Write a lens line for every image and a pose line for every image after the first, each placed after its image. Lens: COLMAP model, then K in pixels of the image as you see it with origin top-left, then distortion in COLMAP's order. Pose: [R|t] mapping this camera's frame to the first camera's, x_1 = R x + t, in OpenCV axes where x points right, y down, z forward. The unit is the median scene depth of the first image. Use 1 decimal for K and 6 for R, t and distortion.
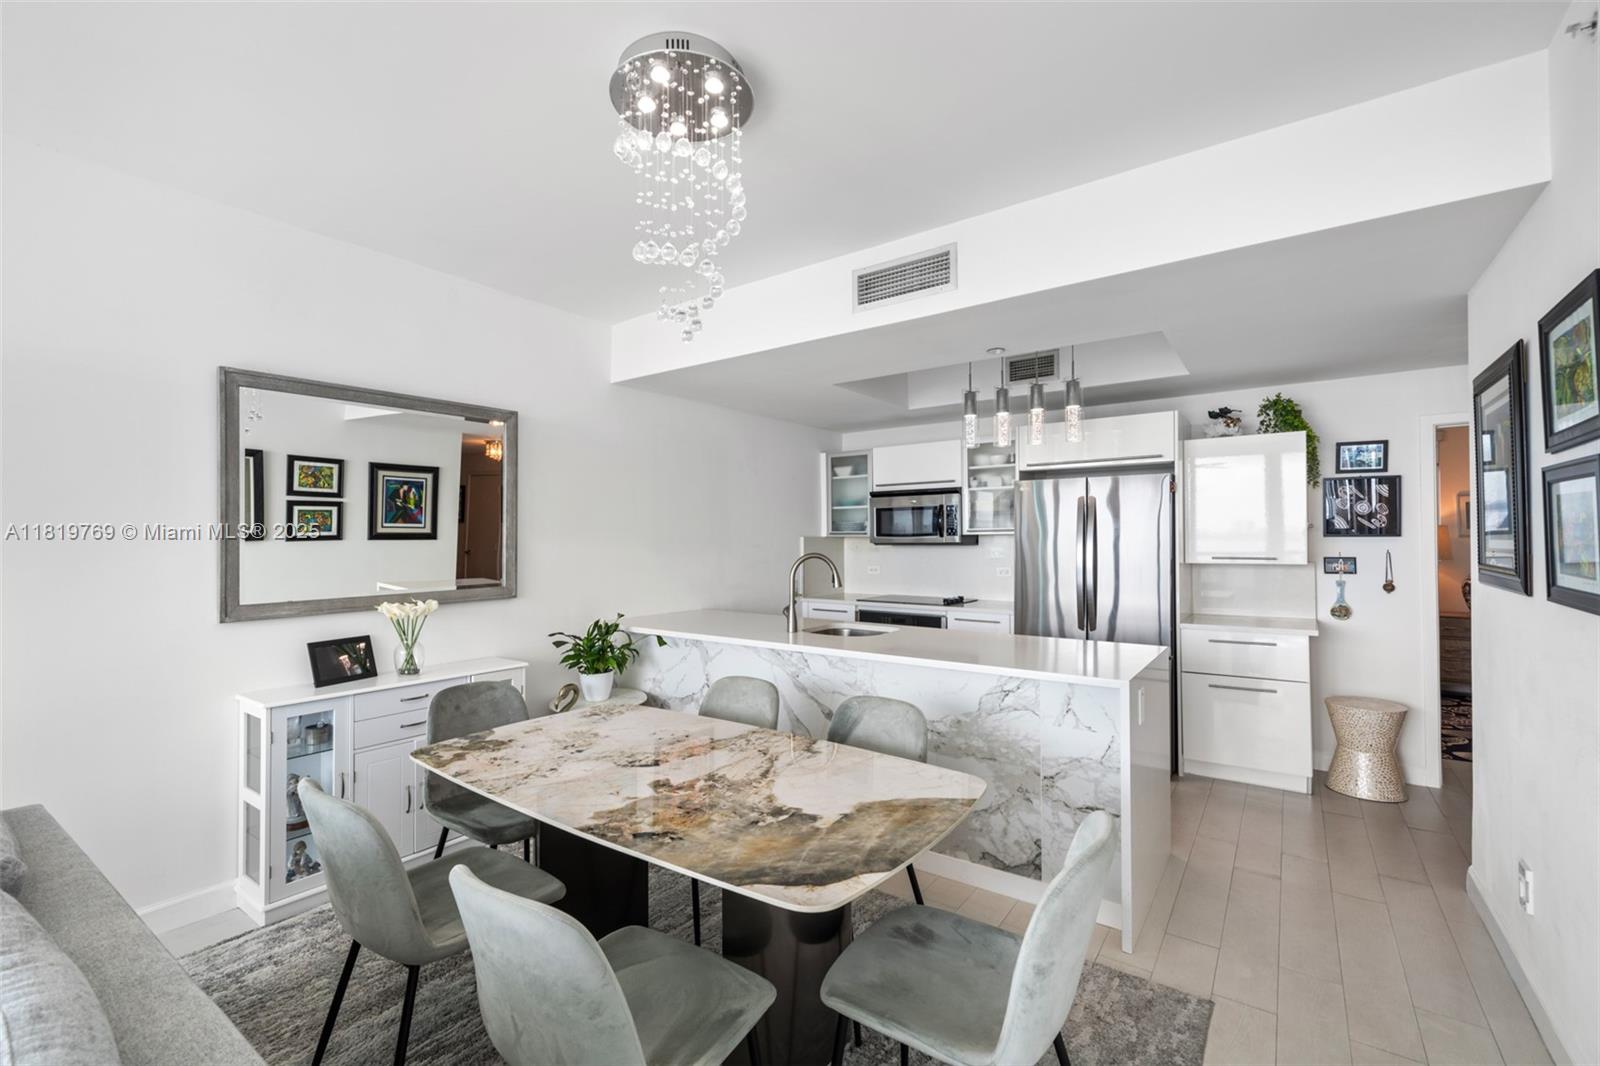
lens RADIAL K [[690.6, 0, 793.7], [0, 690.6, 522.4], [0, 0, 1]] dist [-0.008575, 0.003032]
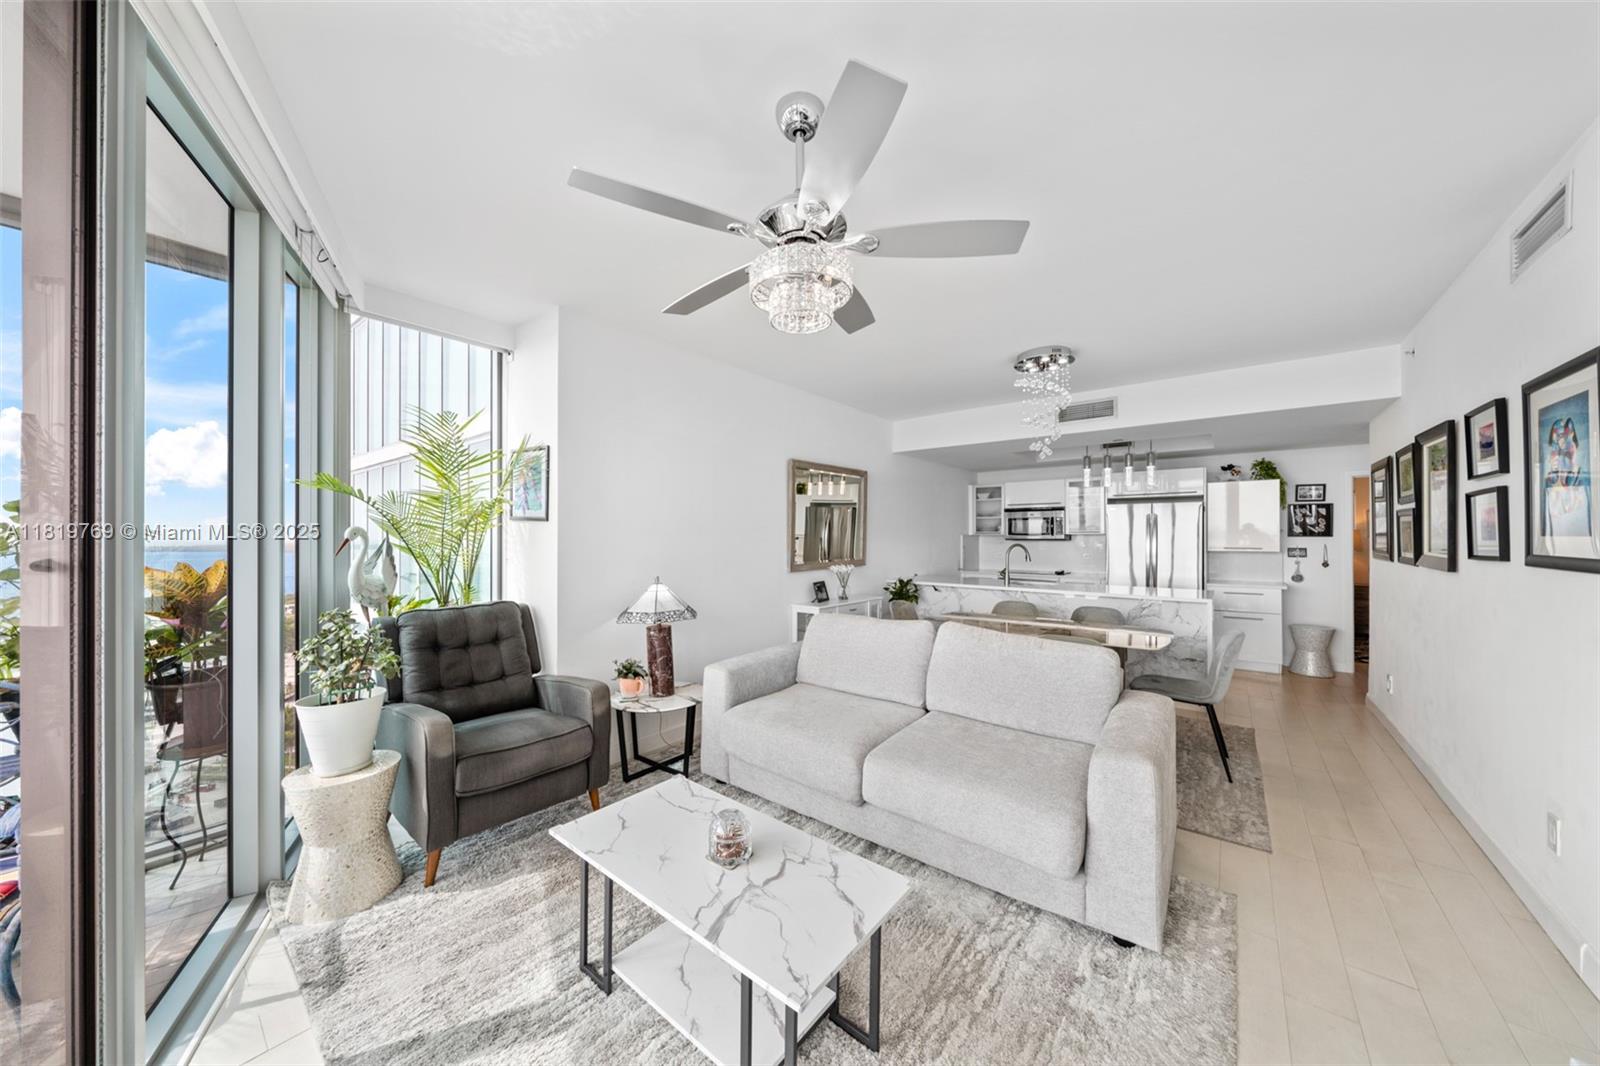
lens RADIAL K [[554.8, 0, 791.1], [0, 554.8, 527.1], [0, 0, 1]] dist [-0.007929, 0.000581]
pose [[0.999122, 0.004540, -0.041638, -0.474283], [-0.004234, 0.999963, 0.007438, -0.009759], [0.041670, -0.007255, 0.999105, -0.502929]]
